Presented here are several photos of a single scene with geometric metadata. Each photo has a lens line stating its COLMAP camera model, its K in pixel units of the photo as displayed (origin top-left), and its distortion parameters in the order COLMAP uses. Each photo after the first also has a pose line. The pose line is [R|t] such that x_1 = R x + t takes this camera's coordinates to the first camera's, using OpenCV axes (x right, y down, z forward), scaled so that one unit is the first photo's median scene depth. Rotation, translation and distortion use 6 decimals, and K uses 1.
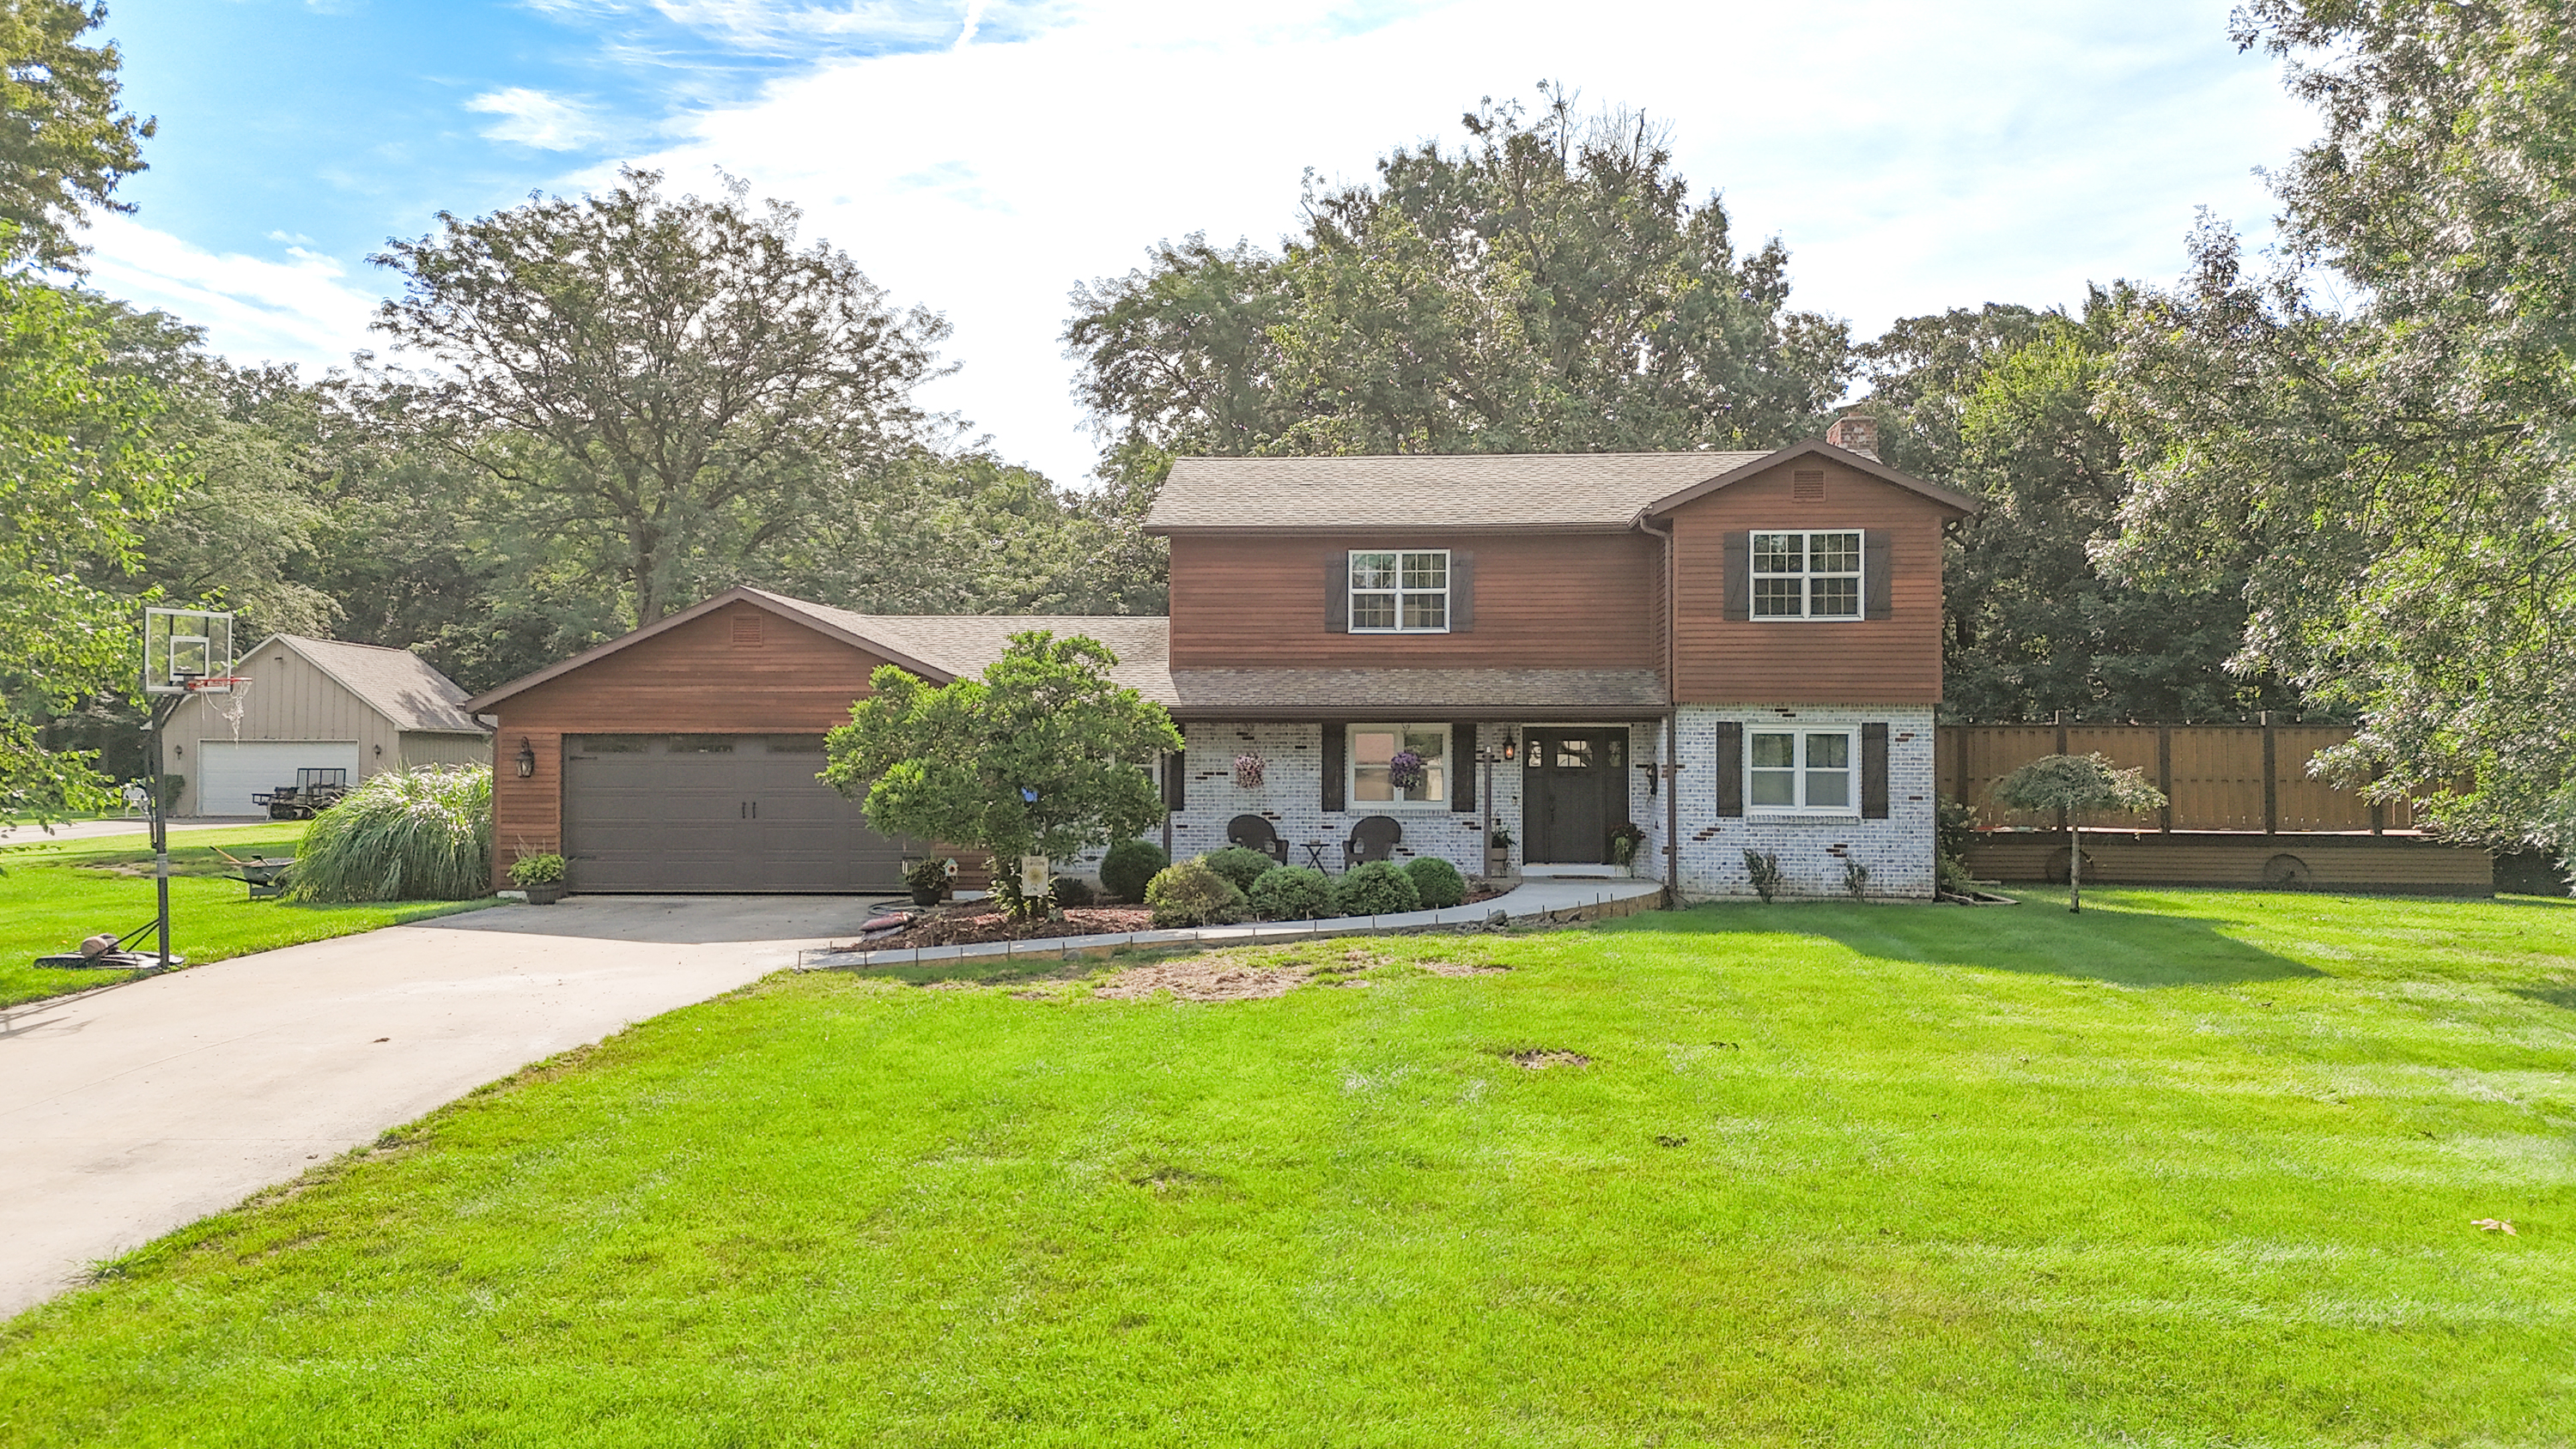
lens RADIAL K [[1916.7, 0, 1273.8], [0, 1916.7, 733.5], [0, 0, 1]] dist [0.071133, -0.062629]
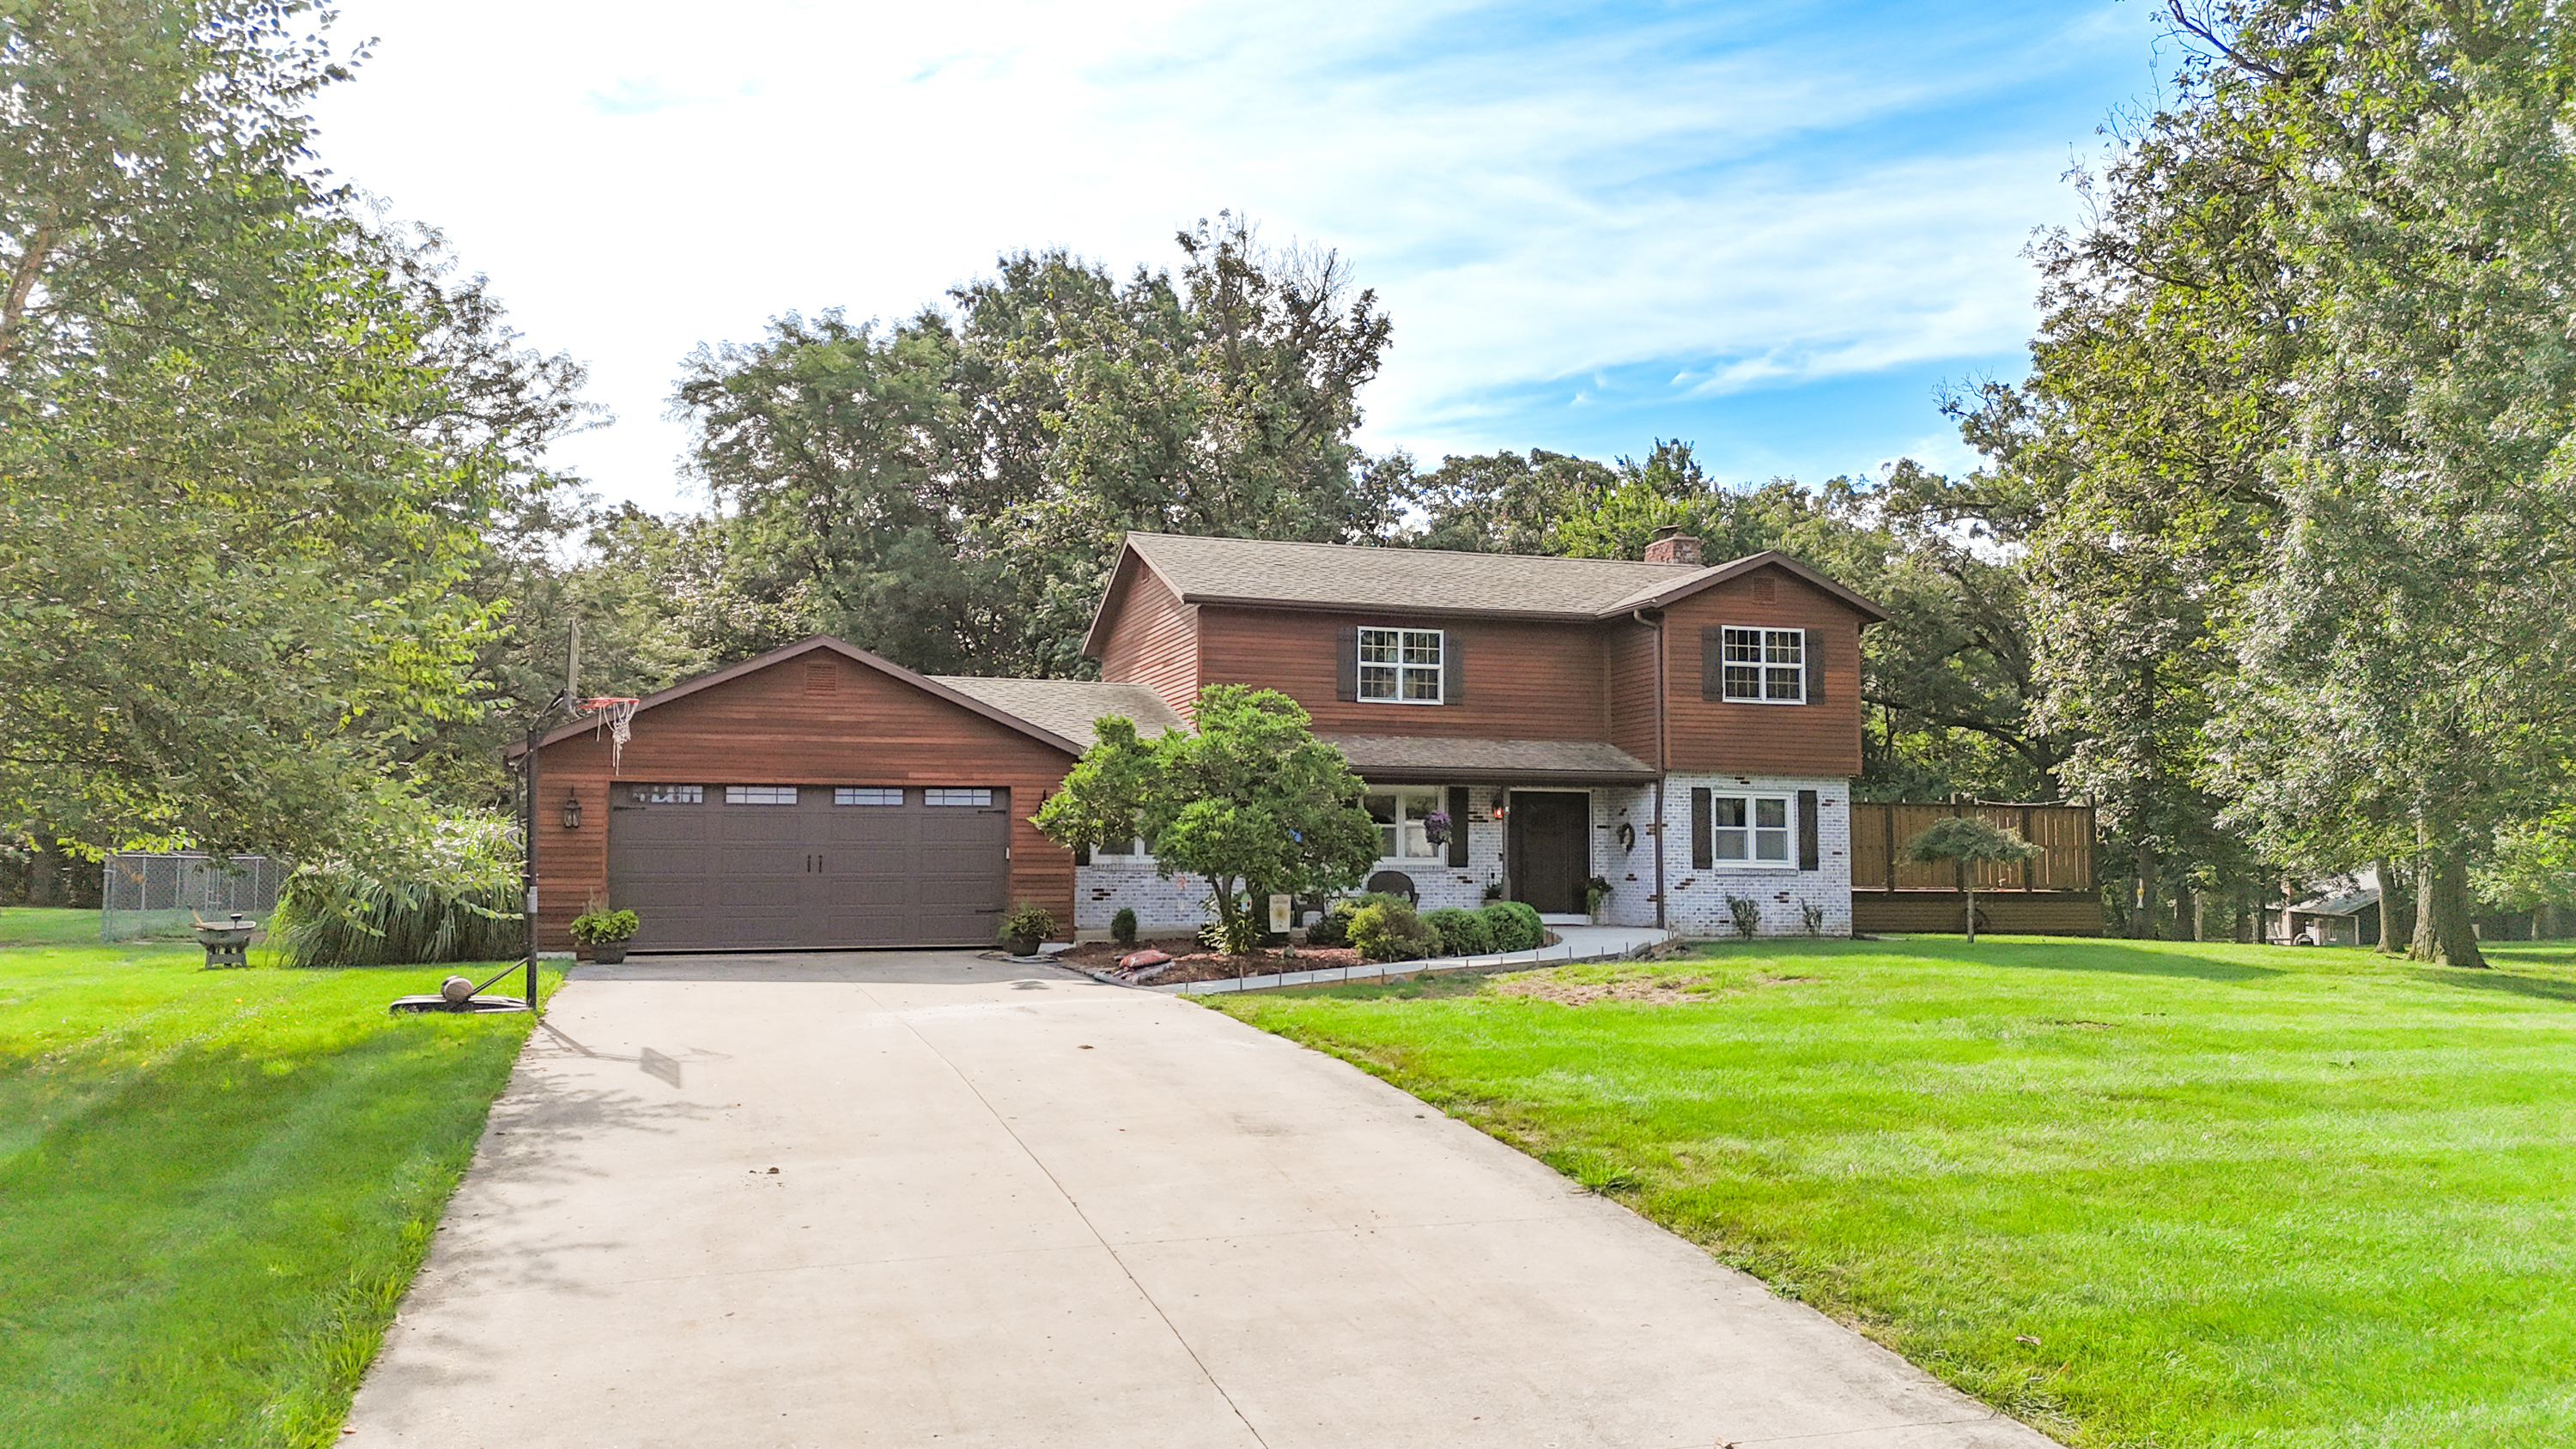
lens RADIAL K [[1916.7, 0, 1273.8], [0, 1916.7, 733.5], [0, 0, 1]] dist [0.071133, -0.062629]
pose [[0.926369, 0.027411, 0.375617, -0.420312], [-0.006800, 0.998403, -0.056088, 0.026994], [-0.376555, 0.049404, 0.925076, 0.015358]]
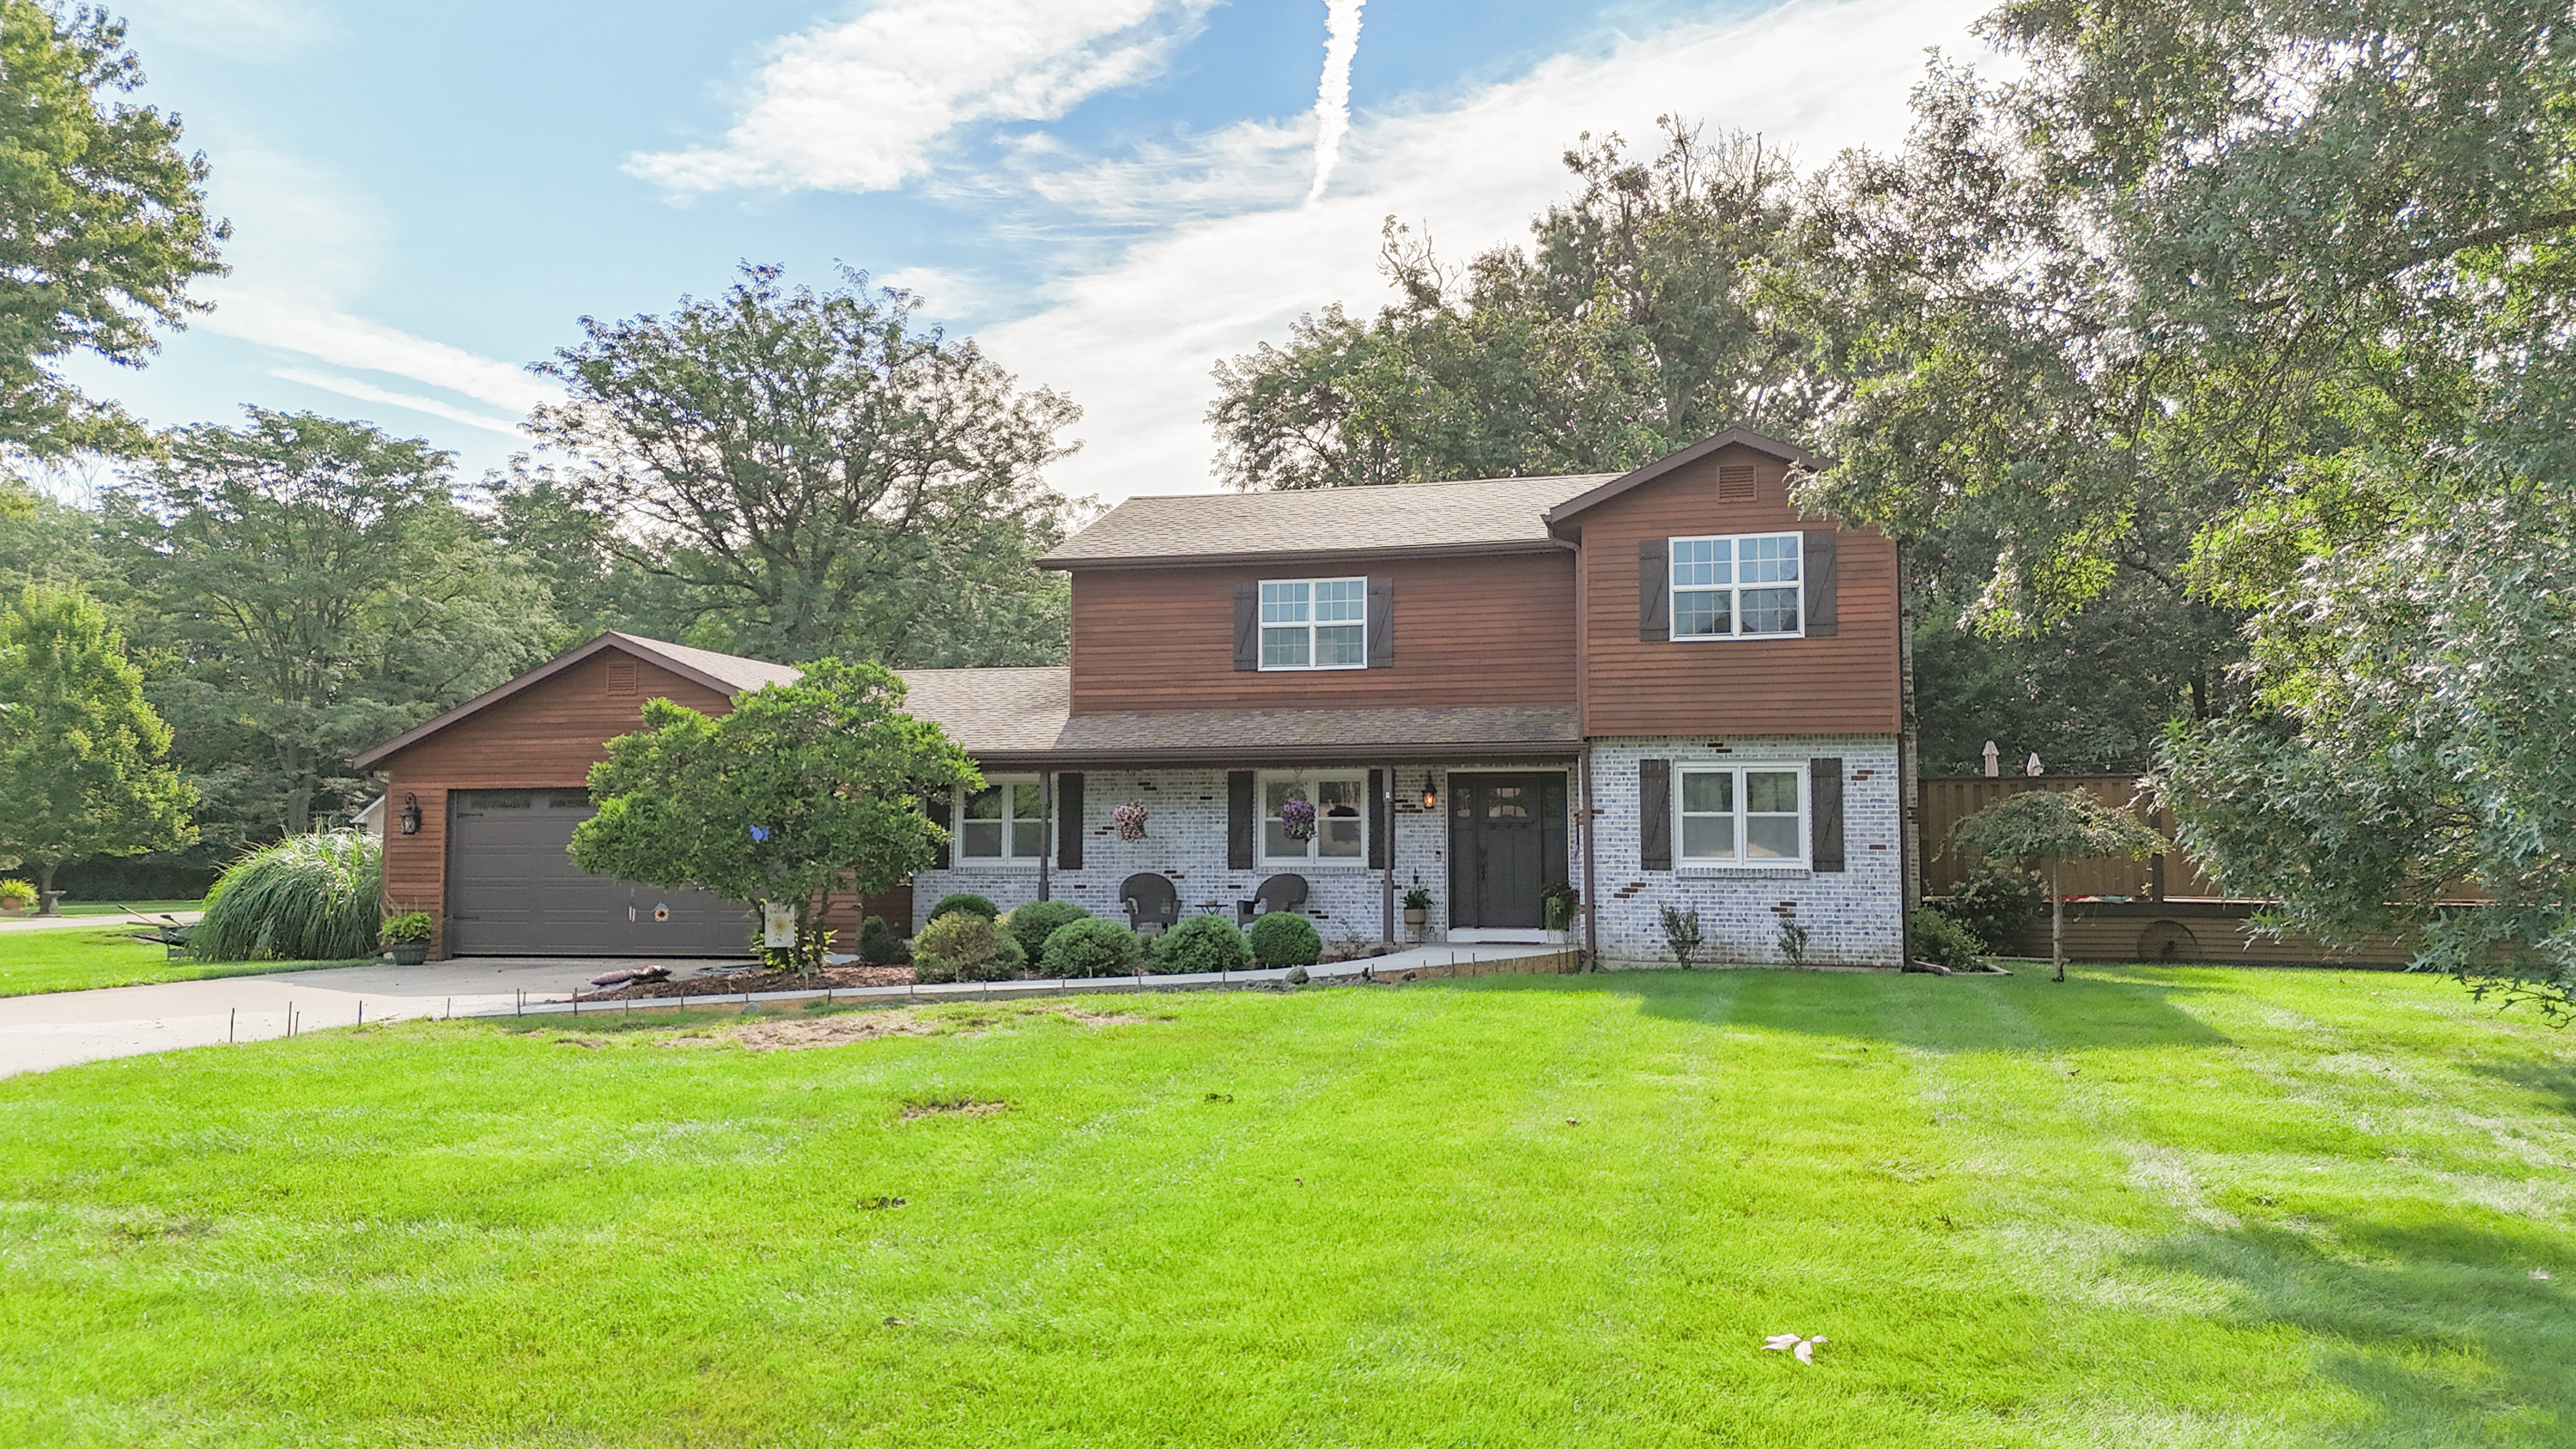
lens RADIAL K [[1913.3, 0, 1272.3], [0, 1913.3, 723.8], [0, 0, 1]] dist [0.073656, -0.070989]
pose [[0.983689, -0.014556, -0.179285, 0.211296], [0.002771, 0.997828, -0.065808, 0.032378], [0.179854, 0.064238, 0.981594, 0.118738]]
